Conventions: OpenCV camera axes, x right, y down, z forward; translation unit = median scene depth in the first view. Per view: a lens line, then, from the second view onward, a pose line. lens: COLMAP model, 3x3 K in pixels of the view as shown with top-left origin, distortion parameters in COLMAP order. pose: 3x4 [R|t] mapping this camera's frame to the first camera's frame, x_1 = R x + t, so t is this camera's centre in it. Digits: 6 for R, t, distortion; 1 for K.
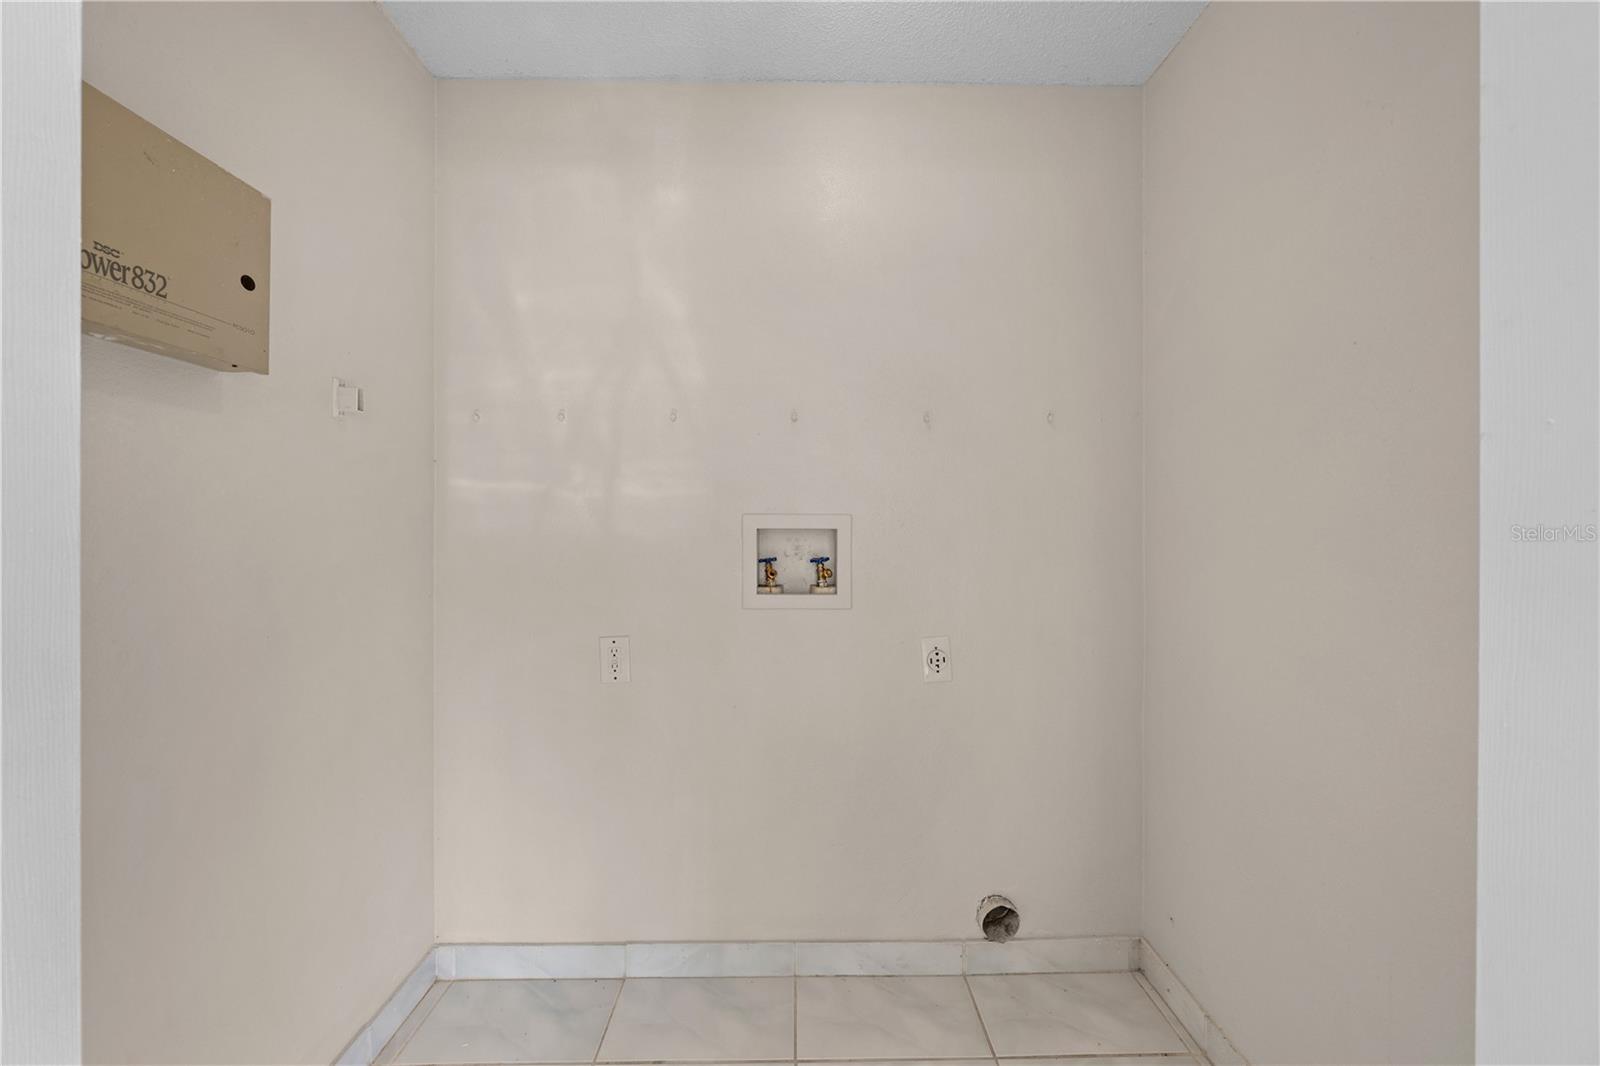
lens RADIAL K [[540.4, 0, 797.0], [0, 540.4, 531.7], [0, 0, 1]] dist [-0.003744, 0.000349]
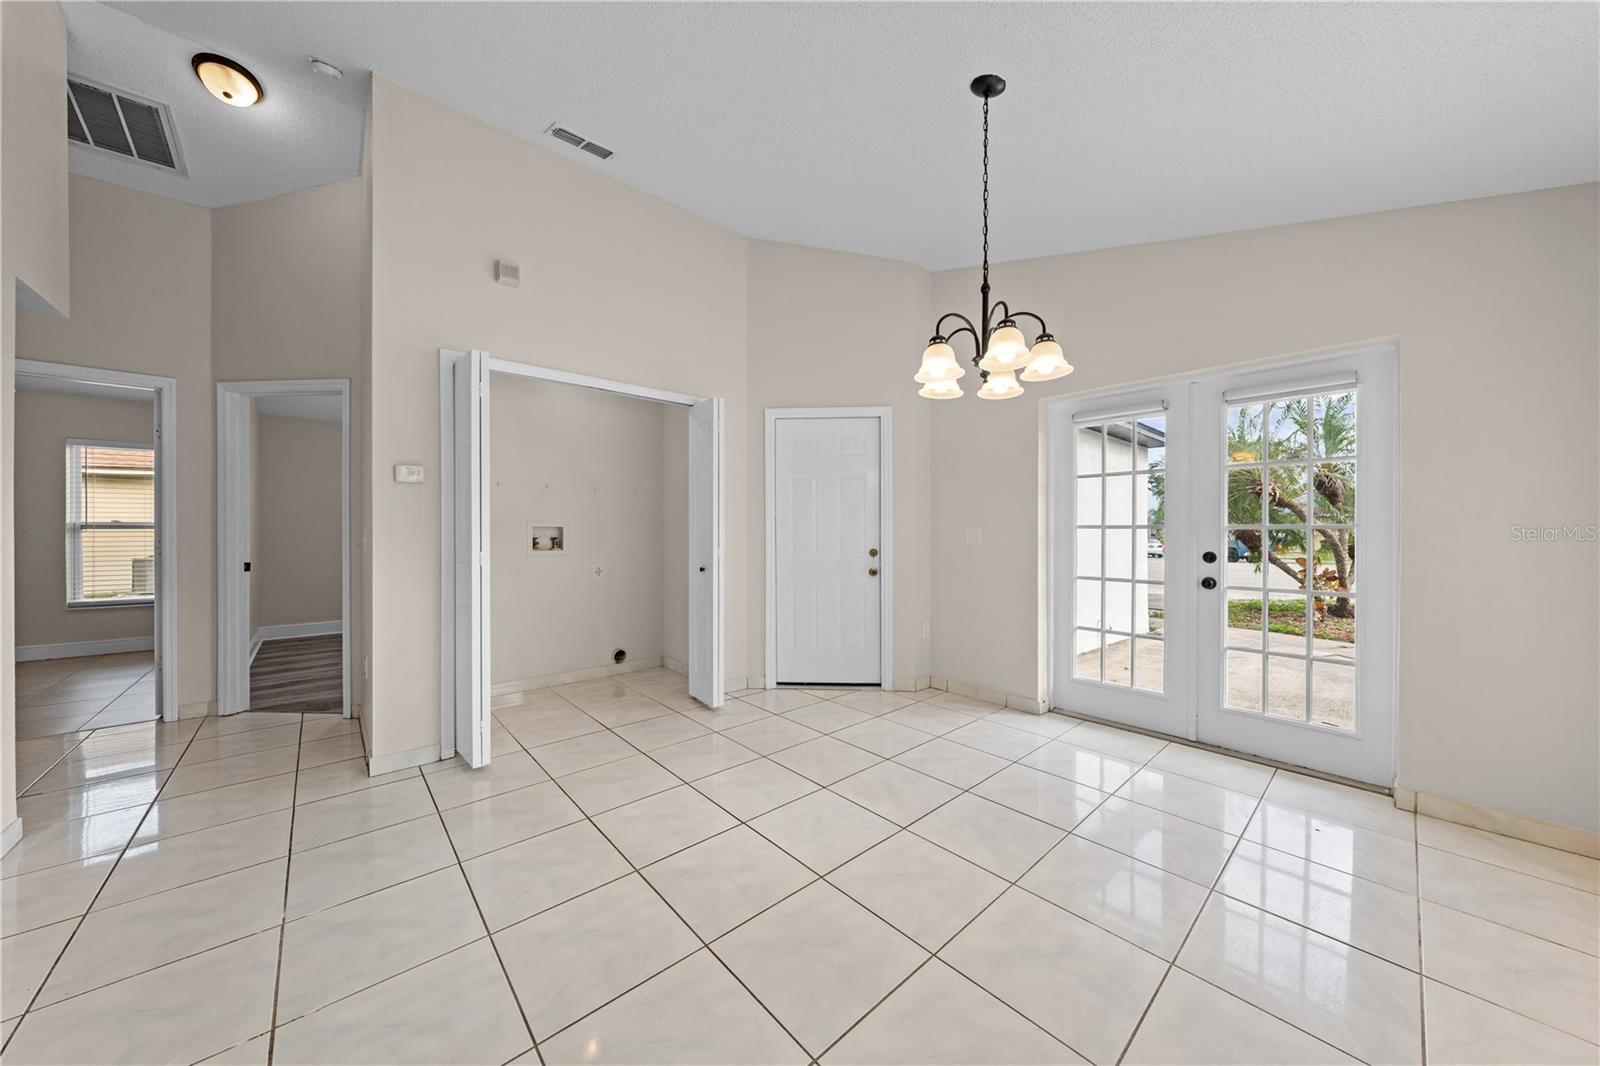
lens RADIAL K [[540.4, 0, 809.0], [0, 540.4, 531.9], [0, 0, 1]] dist [-0.003744, 0.000349]
pose [[0.757162, 0.002867, 0.653221, -0.798632], [0.000487, 0.999988, -0.004954, 0.035180], [-0.653227, 0.004069, 0.757151, -1.987842]]
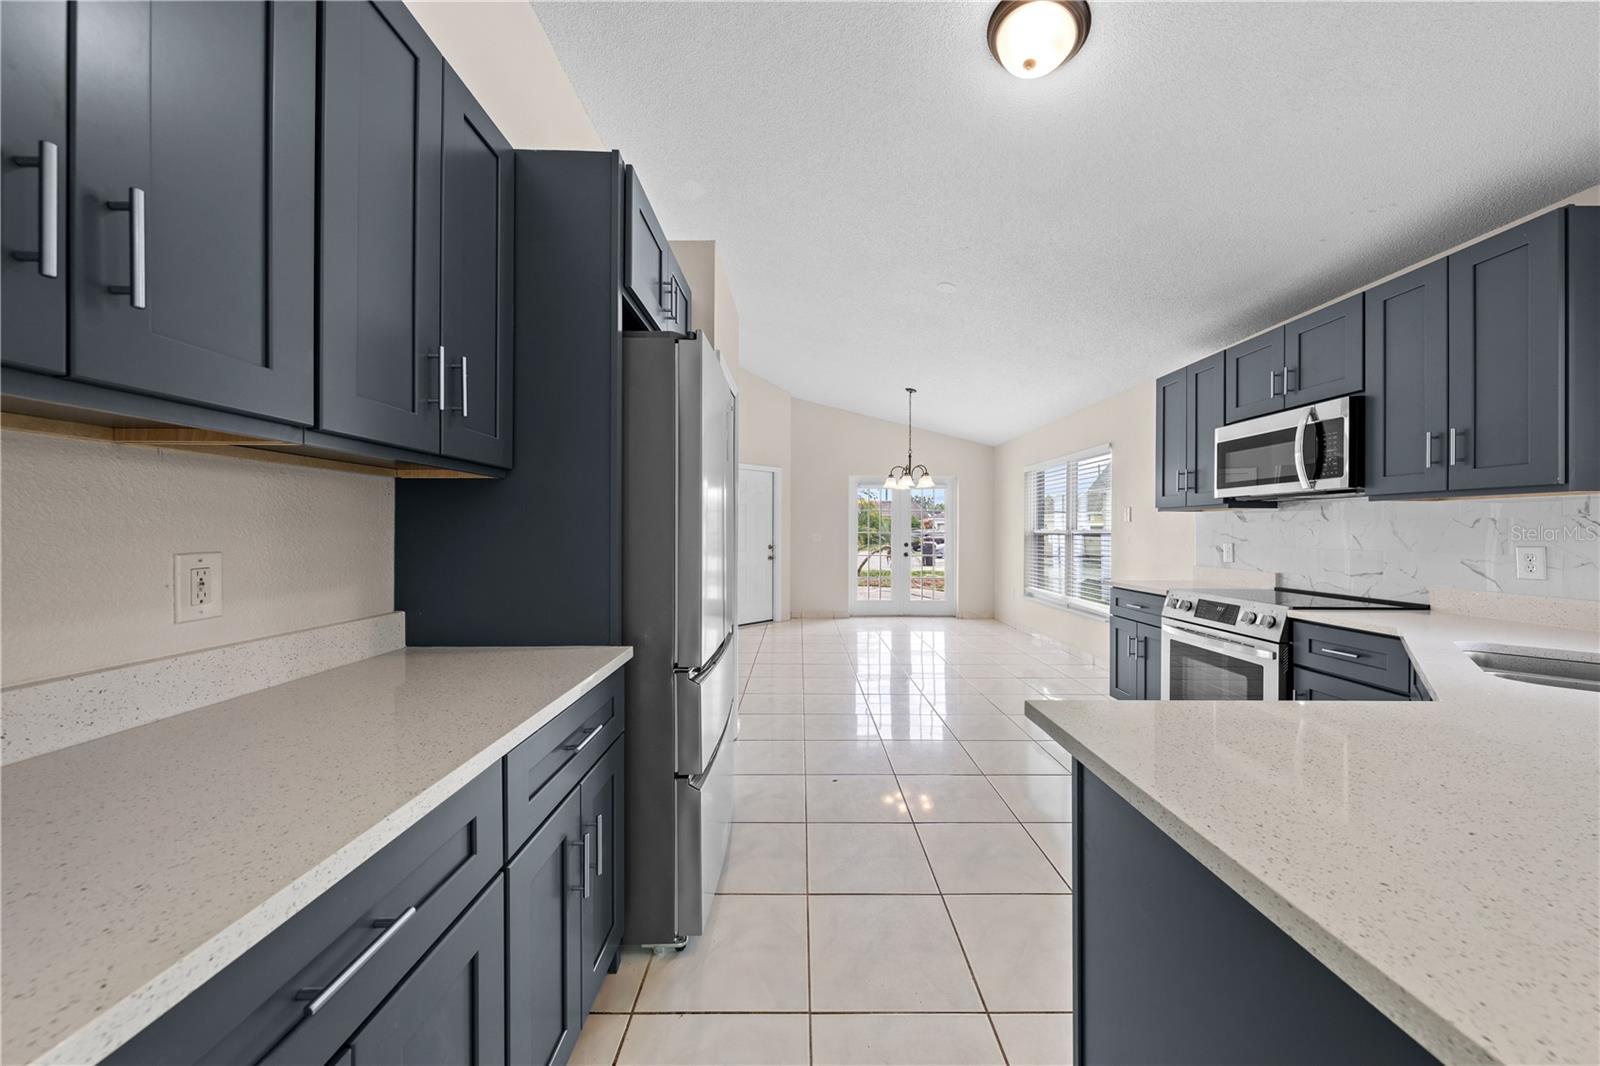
lens RADIAL K [[540.4, 0, 802.2], [0, 540.4, 532.2], [0, 0, 1]] dist [-0.003744, 0.000349]
pose [[0.016406, -0.001690, 0.999864, -3.745920], [0.003359, 0.999993, 0.001635, -0.017449], [-0.999860, 0.003331, 0.016411, -0.475477]]
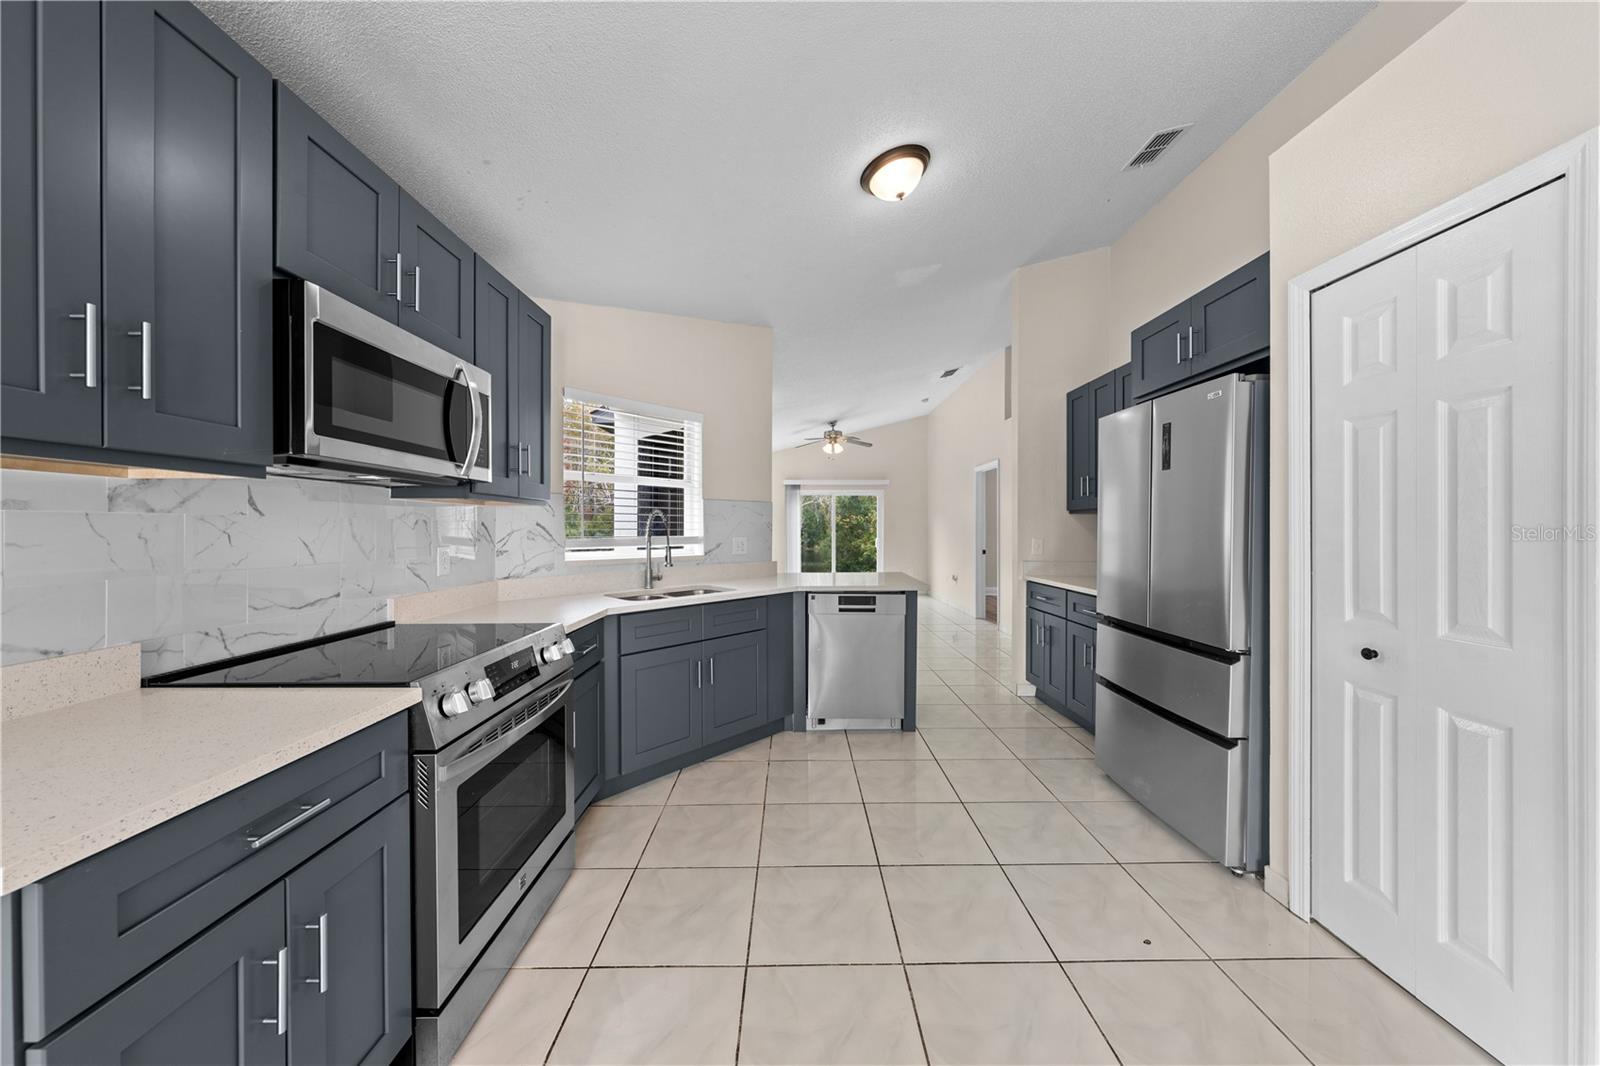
lens RADIAL K [[540.4, 0, 805.6], [0, 540.4, 530.5], [0, 0, 1]] dist [-0.003744, 0.000349]
pose [[0.000381, 0.004821, -0.999988, -0.754923], [-0.007650, 0.999959, 0.004818, -0.033147], [0.999971, 0.007648, 0.000417, -1.285007]]
